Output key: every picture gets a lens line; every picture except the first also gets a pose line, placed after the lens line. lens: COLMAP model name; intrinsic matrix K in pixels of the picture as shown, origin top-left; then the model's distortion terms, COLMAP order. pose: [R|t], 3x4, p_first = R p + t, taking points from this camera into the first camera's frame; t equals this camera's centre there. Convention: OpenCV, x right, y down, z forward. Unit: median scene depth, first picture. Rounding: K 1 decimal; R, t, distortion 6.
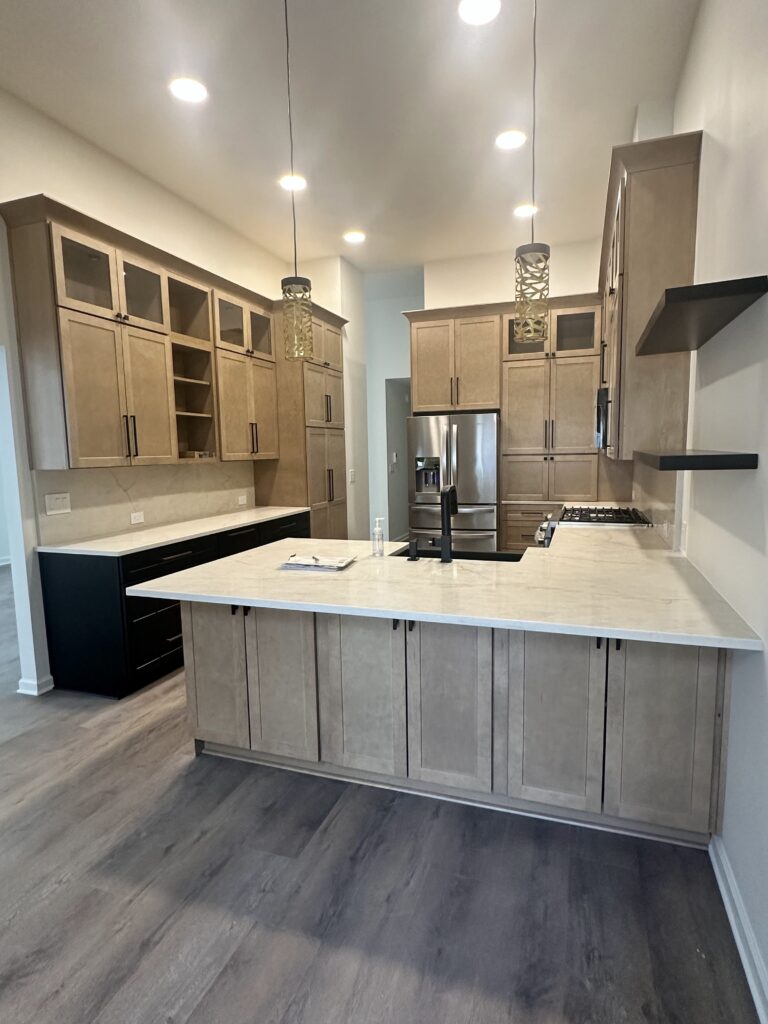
lens RADIAL K [[560.3, 0, 383.4], [0, 560.3, 514.7], [0, 0, 1]] dist [0.000011, -0.000030]
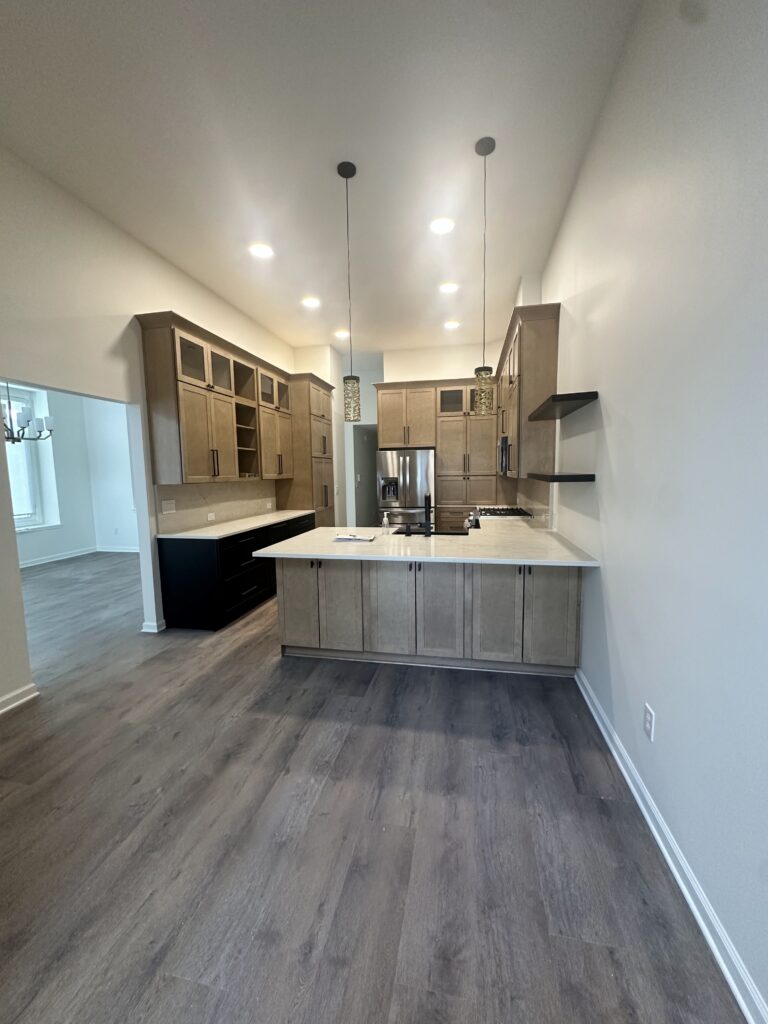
lens RADIAL K [[409.9, 0, 385.4], [0, 409.9, 511.5], [0, 0, 1]] dist [-0.000555, 0.000146]
pose [[0.990538, -0.009634, 0.136901, -0.190293], [0.012632, 0.999699, -0.021050, 0.031696], [-0.136657, 0.022581, 0.990361, -0.244460]]
